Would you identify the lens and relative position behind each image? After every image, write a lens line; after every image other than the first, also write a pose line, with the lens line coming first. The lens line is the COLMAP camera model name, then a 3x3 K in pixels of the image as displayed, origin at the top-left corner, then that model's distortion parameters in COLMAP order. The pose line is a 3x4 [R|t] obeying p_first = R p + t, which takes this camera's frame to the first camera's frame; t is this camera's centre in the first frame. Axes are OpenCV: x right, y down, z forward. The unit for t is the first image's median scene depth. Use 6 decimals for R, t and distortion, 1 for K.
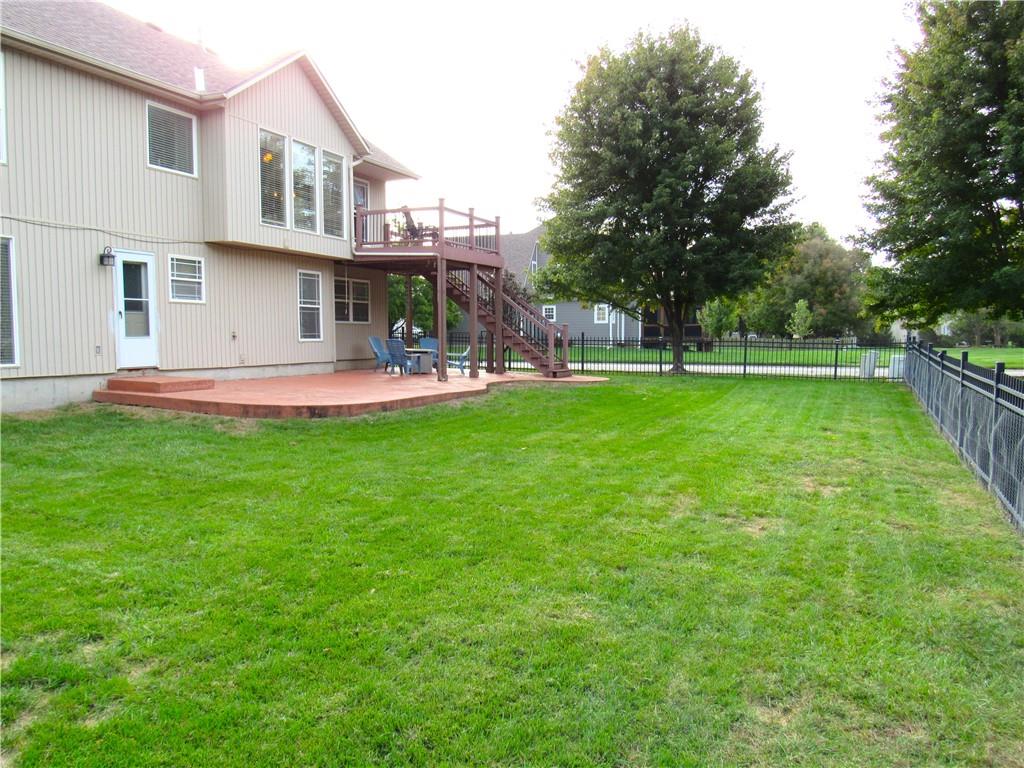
lens RADIAL K [[775.1, 0, 513.1], [0, 775.1, 385.8], [0, 0, 1]] dist [-0.013236, -0.010074]
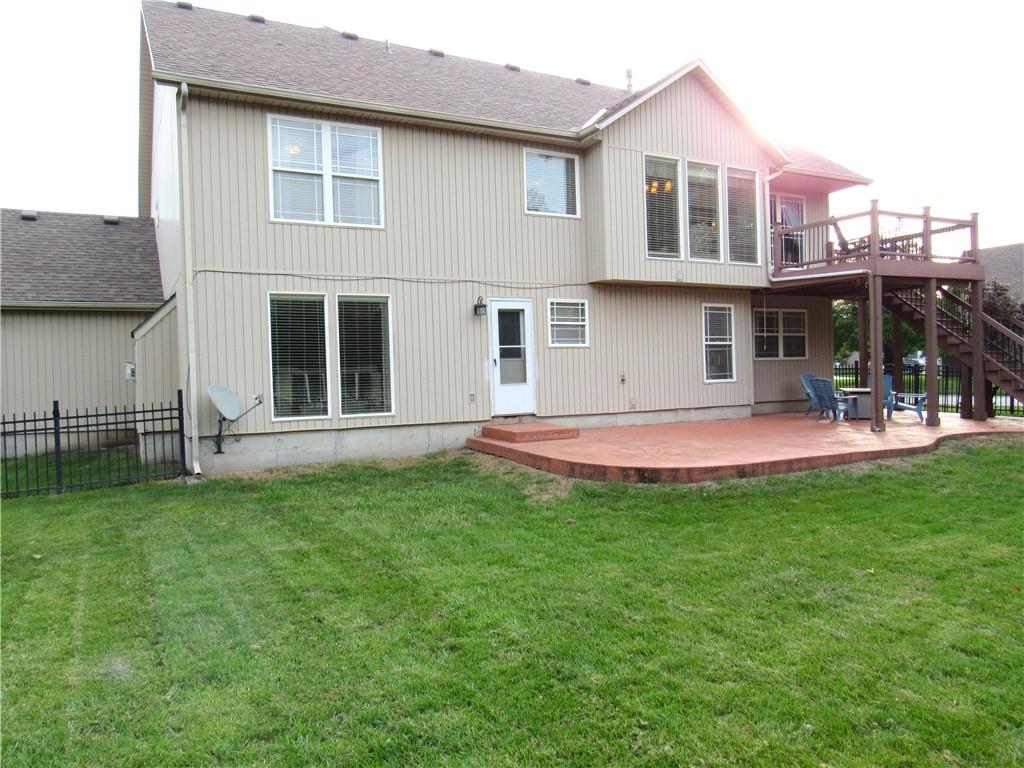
lens RADIAL K [[726.7, 0, 526.7], [0, 726.7, 385.7], [0, 0, 1]] dist [-0.015639, 0.006675]
pose [[0.785390, -0.008943, -0.618936, 0.099865], [-0.015100, 0.999321, -0.033600, -0.026919], [0.618817, 0.035735, 0.784722, 0.247984]]
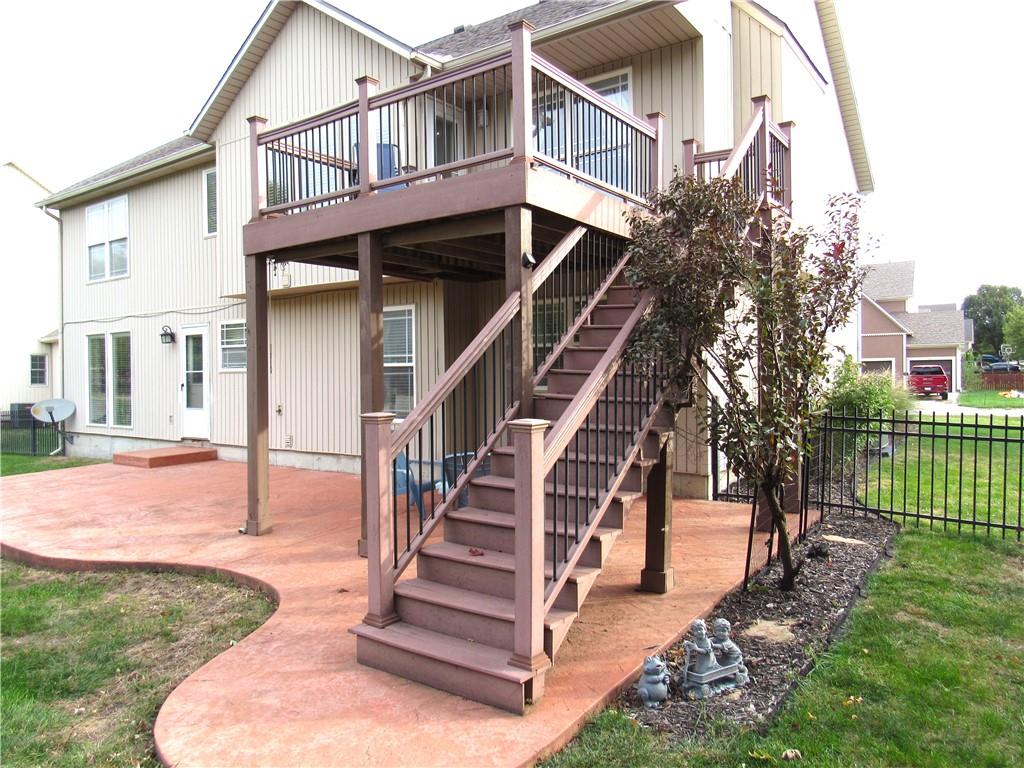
lens RADIAL K [[726.7, 0, 510.4], [0, 726.7, 388.1], [0, 0, 1]] dist [-0.015639, 0.006675]
pose [[-0.206491, 0.014587, -0.978340, 0.330639], [-0.058300, 0.997929, 0.027184, -0.128005], [0.976710, 0.062650, -0.205213, 1.460188]]
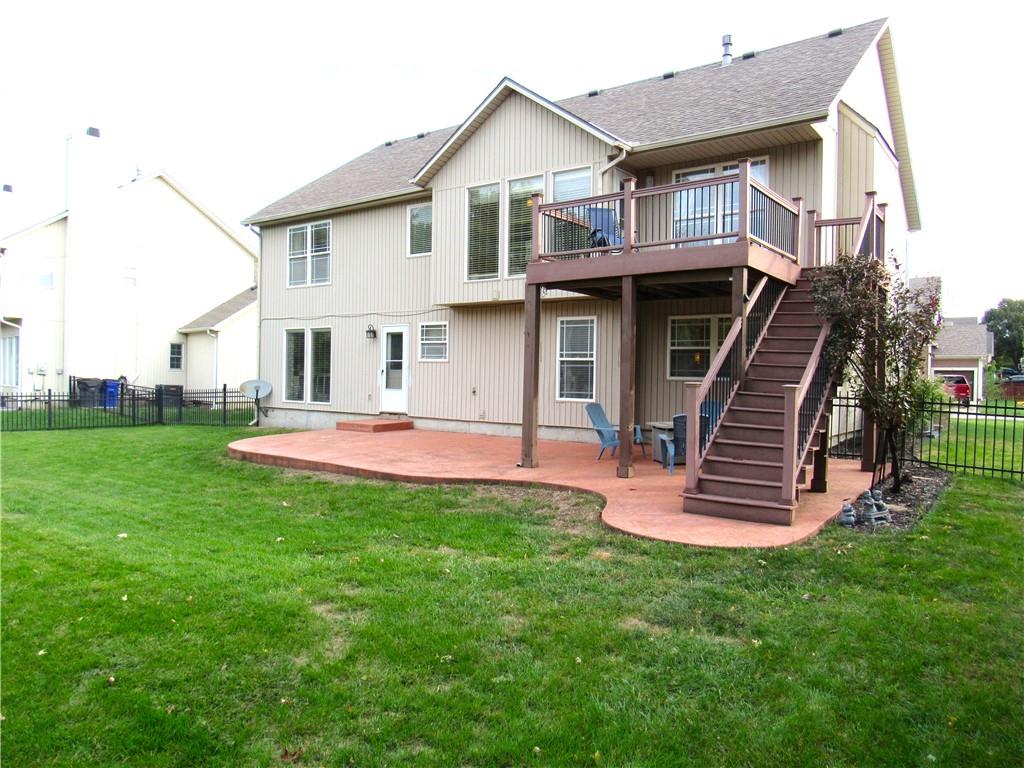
lens RADIAL K [[726.7, 0, 519.1], [0, 726.7, 387.0], [0, 0, 1]] dist [-0.015639, 0.006675]
pose [[-0.215585, 0.007020, -0.976460, 0.616199], [-0.085307, 0.996016, 0.025995, -0.107061], [0.972752, 0.088903, -0.214127, 1.342329]]
